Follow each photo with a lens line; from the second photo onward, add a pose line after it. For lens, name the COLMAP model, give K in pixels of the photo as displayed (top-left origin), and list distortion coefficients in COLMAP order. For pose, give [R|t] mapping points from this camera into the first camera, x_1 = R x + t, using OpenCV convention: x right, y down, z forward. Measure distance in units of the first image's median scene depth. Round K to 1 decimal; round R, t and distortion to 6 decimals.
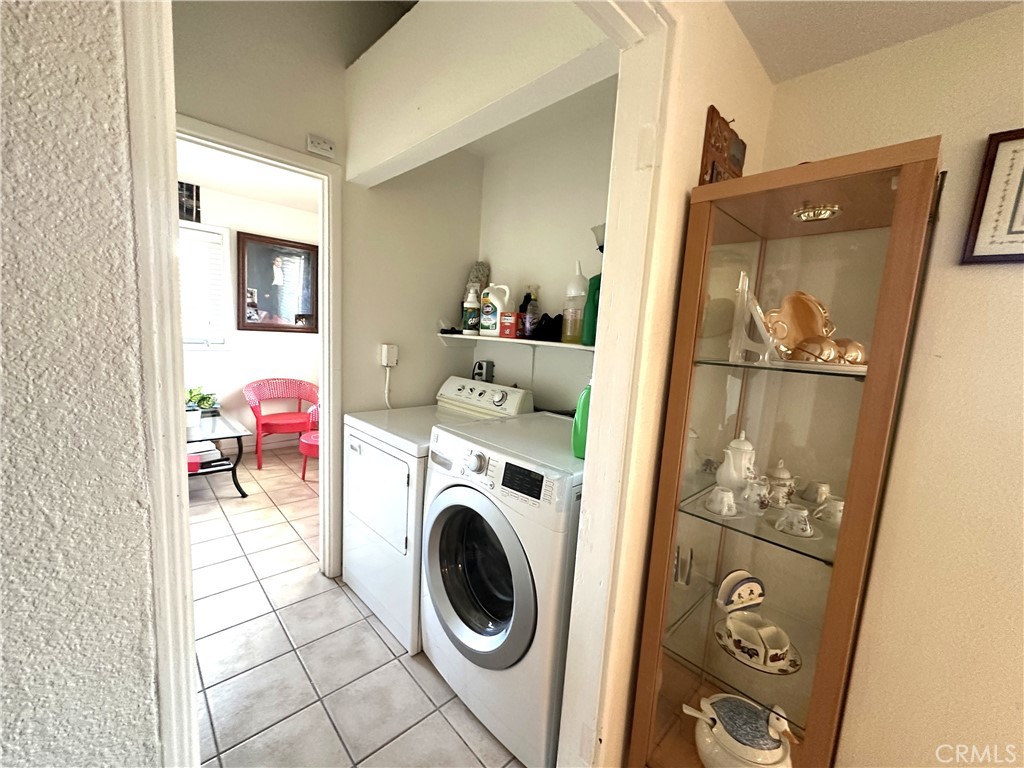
lens RADIAL K [[408.8, 0, 510.6], [0, 408.8, 386.2], [0, 0, 1]] dist [0.002827, 0.002426]
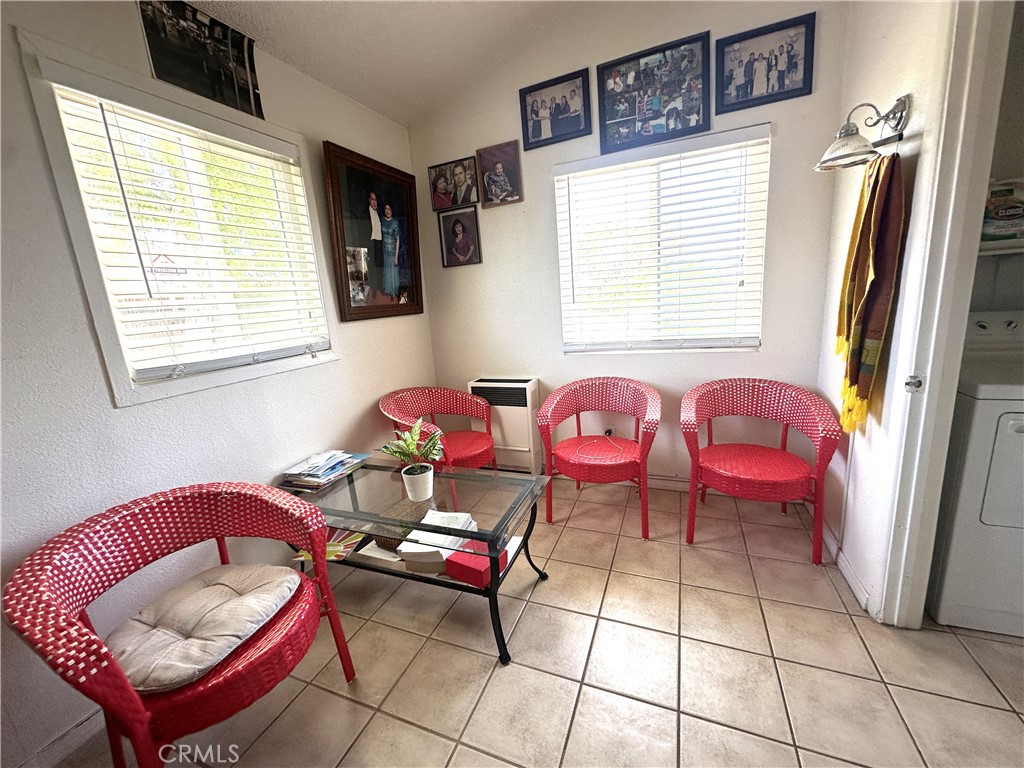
lens RADIAL K [[408.8, 0, 511.5], [0, 408.8, 382.4], [0, 0, 1]] dist [0.002827, 0.002426]
pose [[0.902506, -0.207920, 0.377164, -0.687621], [0.179967, 0.977689, 0.108335, -0.073769], [-0.391275, -0.029896, 0.919788, 0.373589]]
